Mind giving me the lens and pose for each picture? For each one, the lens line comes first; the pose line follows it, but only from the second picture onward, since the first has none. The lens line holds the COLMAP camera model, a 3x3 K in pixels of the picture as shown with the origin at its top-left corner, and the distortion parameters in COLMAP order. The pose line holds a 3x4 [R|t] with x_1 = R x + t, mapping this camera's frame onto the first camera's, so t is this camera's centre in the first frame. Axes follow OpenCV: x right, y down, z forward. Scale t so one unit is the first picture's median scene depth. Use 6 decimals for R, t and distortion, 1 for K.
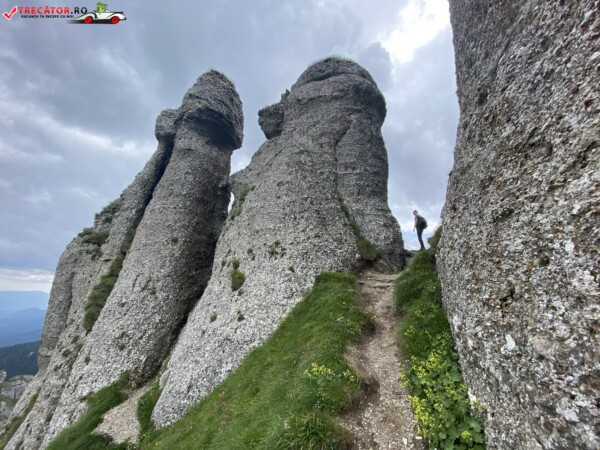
lens RADIAL K [[242.6, 0, 297.9], [0, 242.6, 225.9], [0, 0, 1]] dist [0.011081, -0.016251]
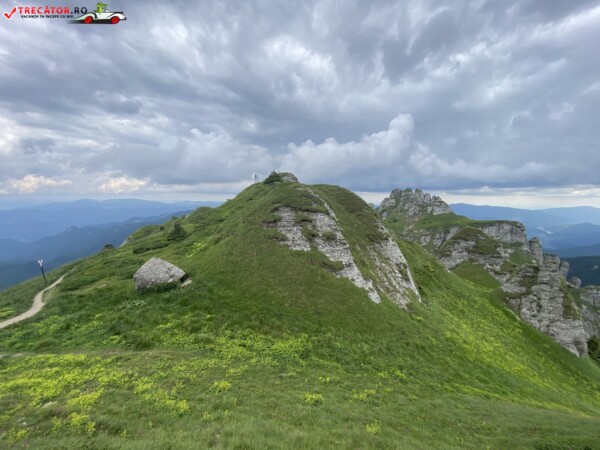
lens RADIAL K [[243.1, 0, 297.5], [0, 243.1, 224.2], [0, 0, 1]] dist [0.011721, -0.016719]
pose [[-0.118440, 0.031642, -0.992457, -0.497653], [0.299556, 0.954064, -0.005331, -0.054046], [0.946699, -0.297928, -0.122477, -0.762739]]
